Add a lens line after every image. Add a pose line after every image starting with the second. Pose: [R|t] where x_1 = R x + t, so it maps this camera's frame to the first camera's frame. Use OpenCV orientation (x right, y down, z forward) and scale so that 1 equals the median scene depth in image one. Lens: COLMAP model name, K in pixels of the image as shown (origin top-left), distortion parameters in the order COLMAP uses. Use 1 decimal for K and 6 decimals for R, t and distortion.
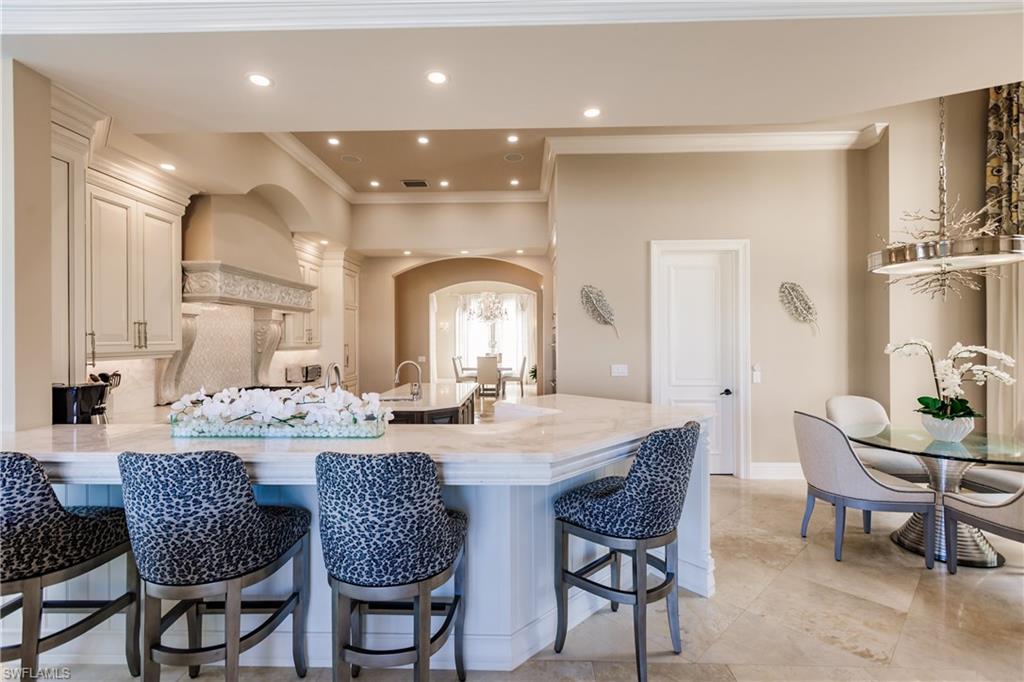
lens RADIAL K [[463.3, 0, 507.4], [0, 463.3, 339.7], [0, 0, 1]] dist [0.004751, -0.001439]
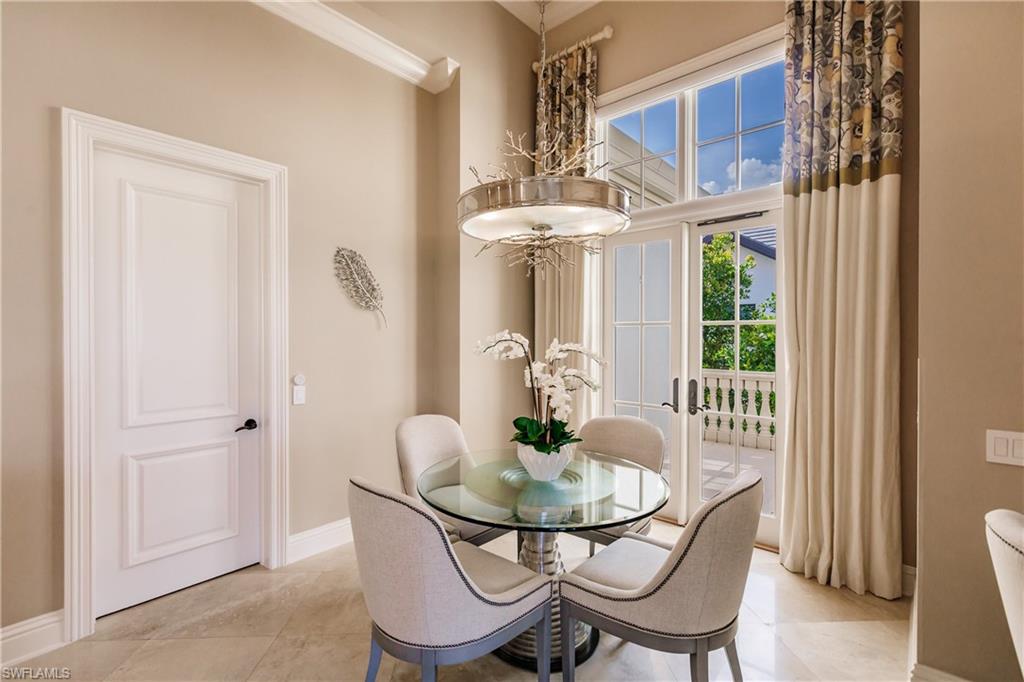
lens RADIAL K [[463.3, 0, 508.0], [0, 463.3, 339.0], [0, 0, 1]] dist [0.004751, -0.001439]
pose [[0.647744, -0.001648, 0.761856, 0.248555], [-0.004296, 0.999974, 0.005816, 0.001746], [-0.761846, -0.007040, 0.647720, 0.390641]]
